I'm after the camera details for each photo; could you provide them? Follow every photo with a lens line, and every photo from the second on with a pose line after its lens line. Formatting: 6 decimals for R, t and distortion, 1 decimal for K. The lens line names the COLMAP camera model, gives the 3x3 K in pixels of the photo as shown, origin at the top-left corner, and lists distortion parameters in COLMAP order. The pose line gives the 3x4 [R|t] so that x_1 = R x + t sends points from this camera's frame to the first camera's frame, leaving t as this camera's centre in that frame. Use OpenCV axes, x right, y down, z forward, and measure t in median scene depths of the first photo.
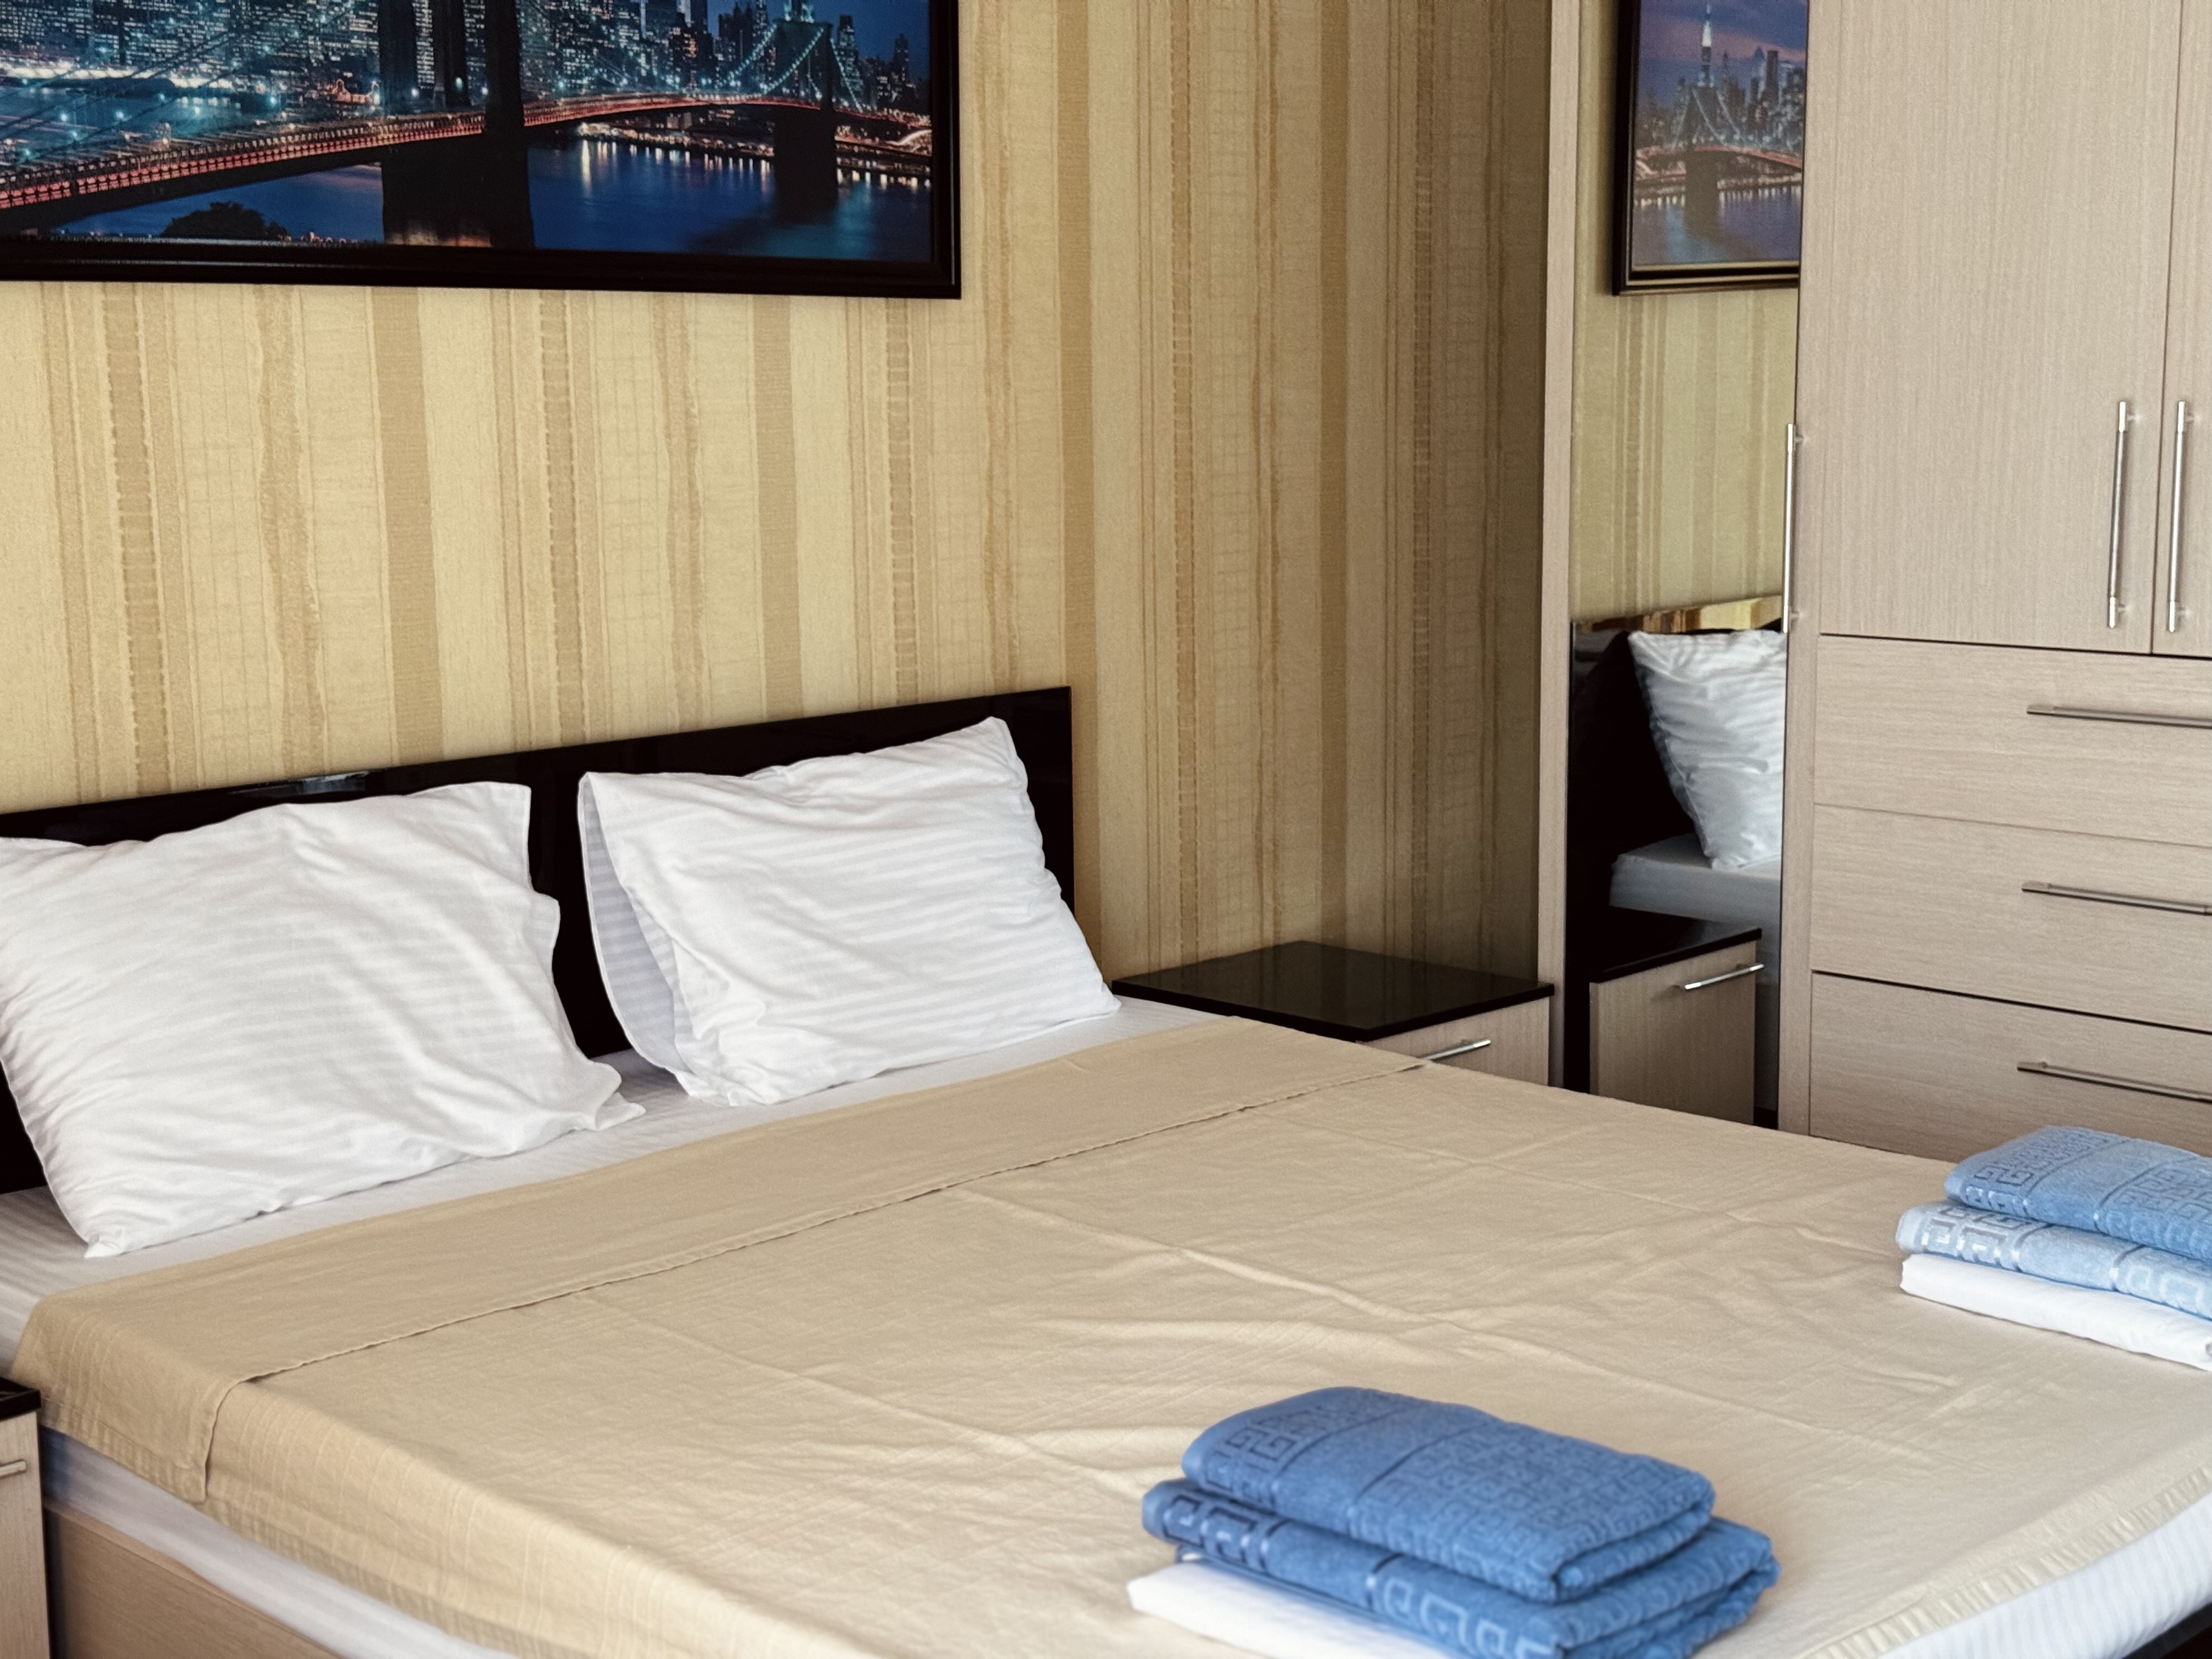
lens RADIAL K [[3127.4, 0, 1101.9], [0, 3127.4, 864.1], [0, 0, 1]] dist [0.172862, -0.502143]
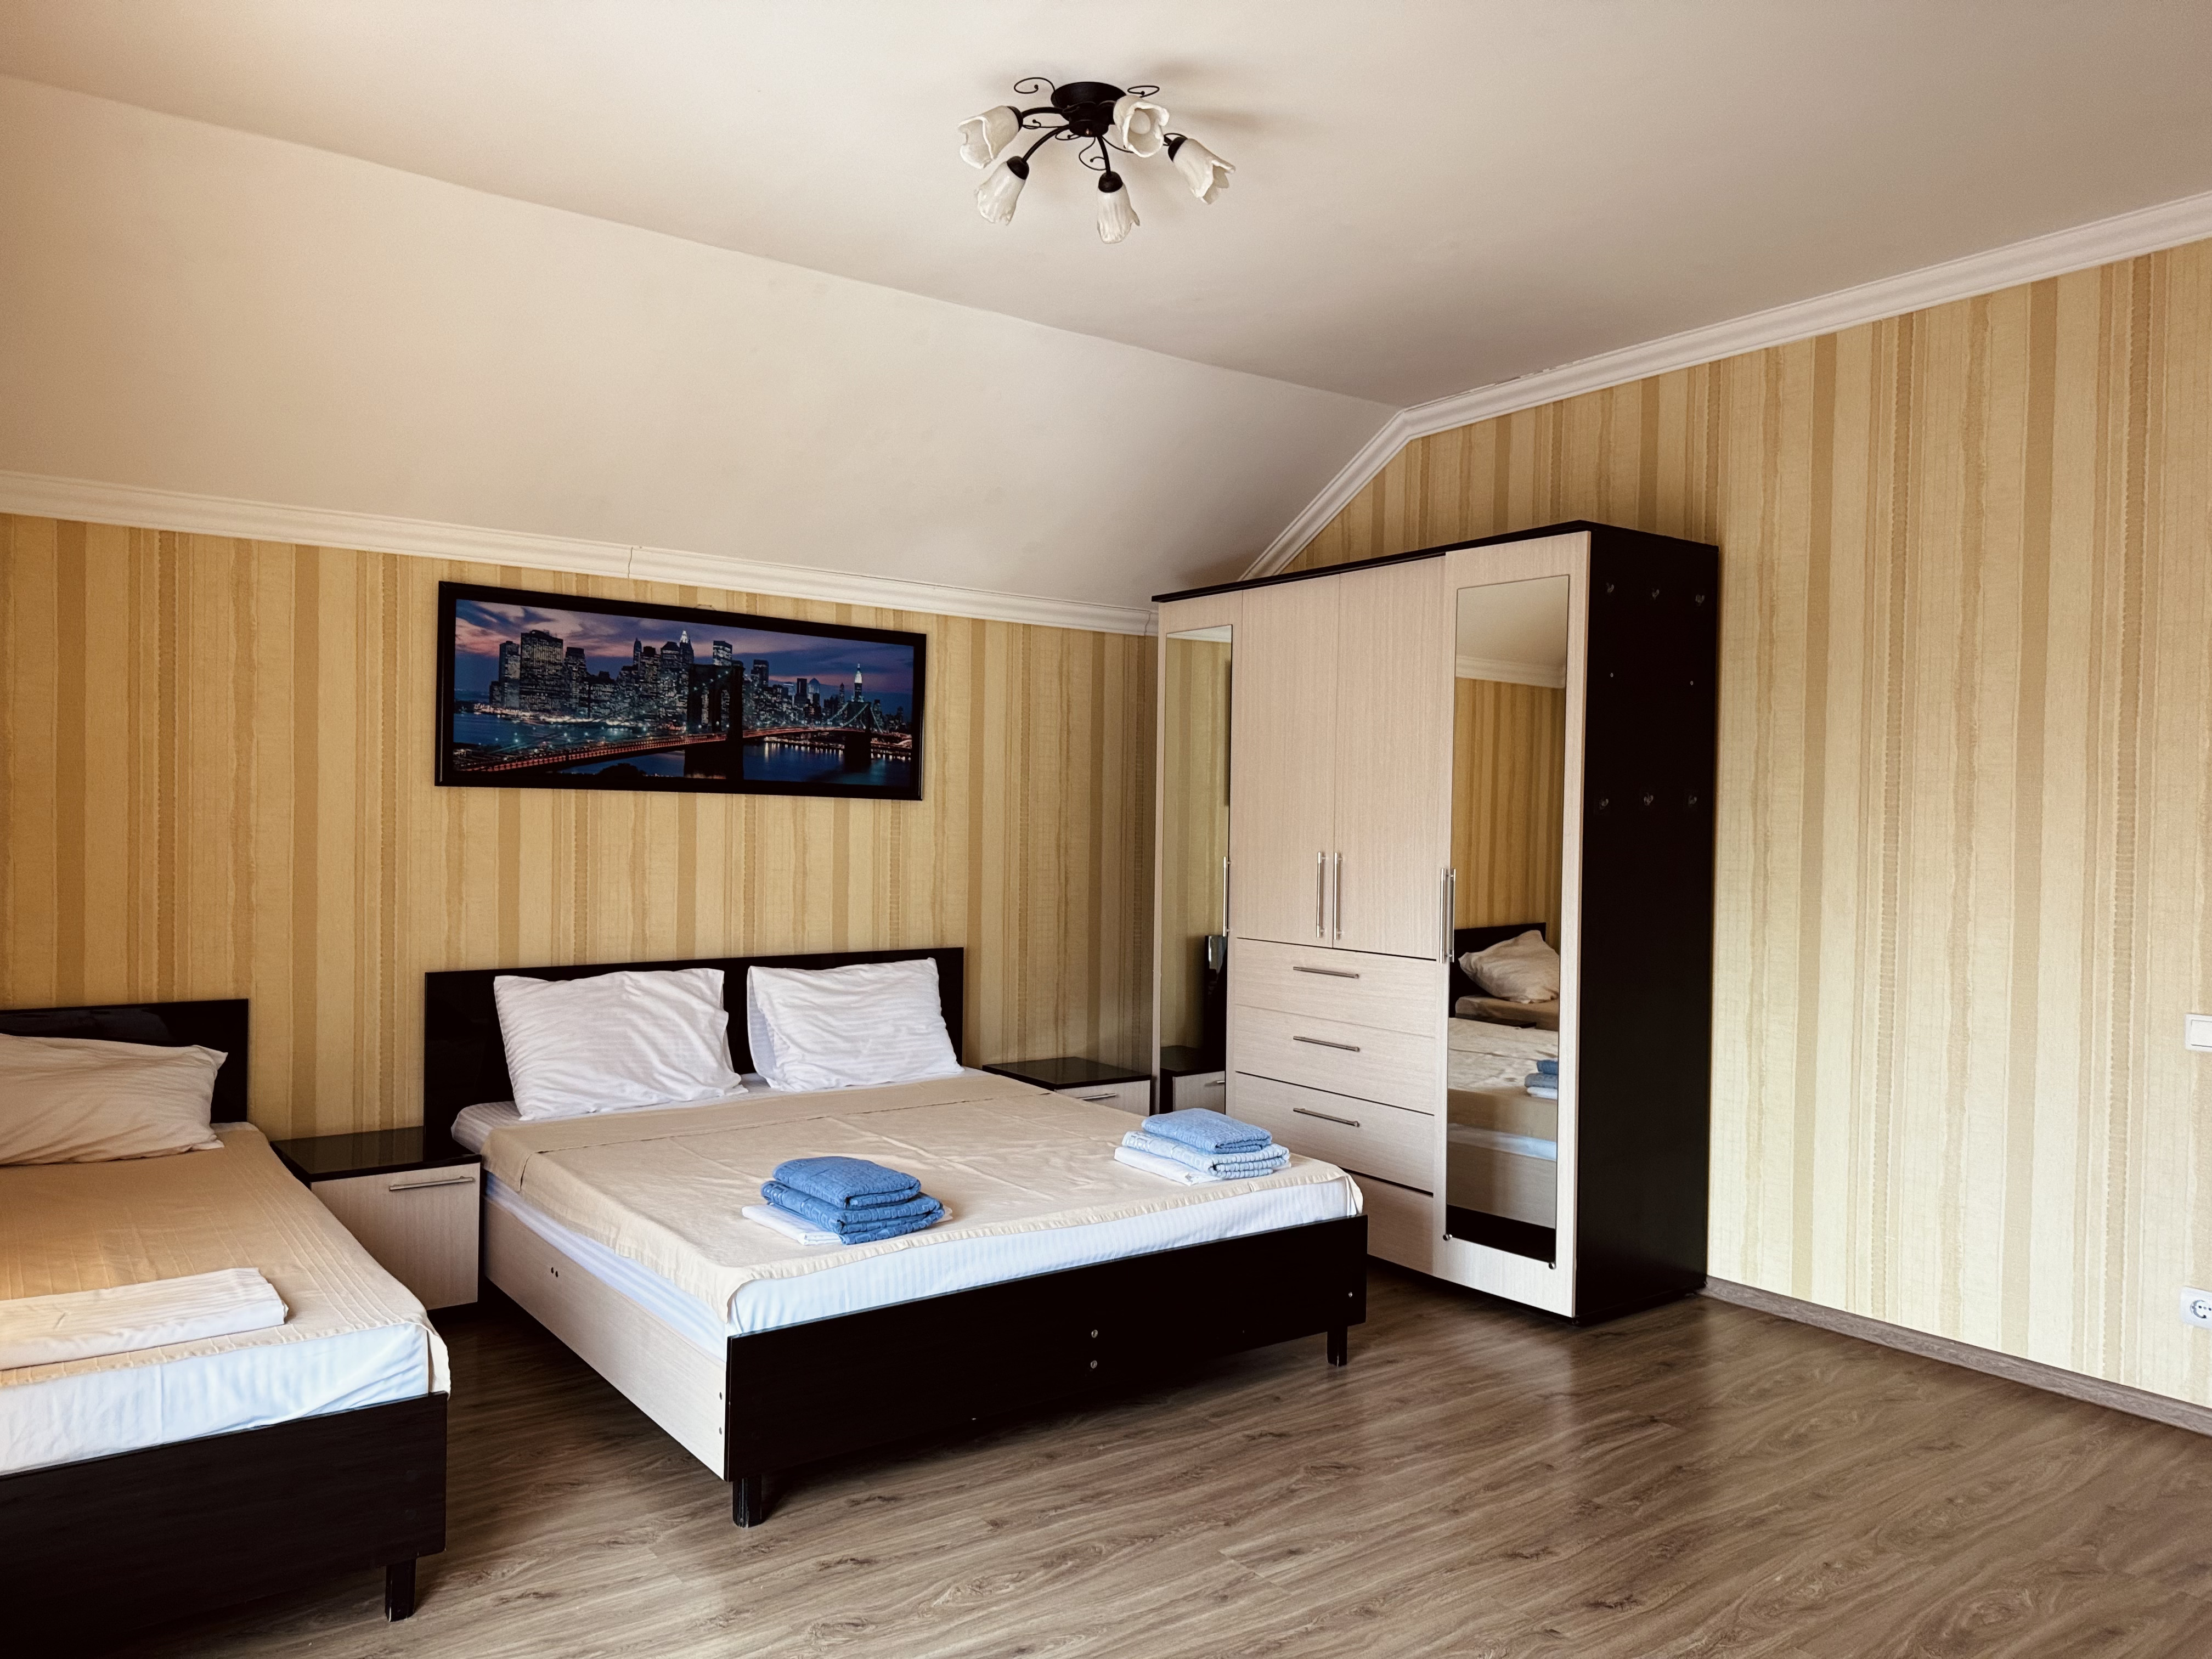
lens RADIAL K [[1548.7, 0, 1106.0], [0, 1548.7, 829.5], [0, 0, 1]] dist [0.039377, -0.045744]
pose [[0.990062, 0.027200, -0.137974, 0.329576], [-0.048660, 0.986772, -0.154639, 0.046348], [0.131943, 0.159816, 0.978289, -0.300843]]
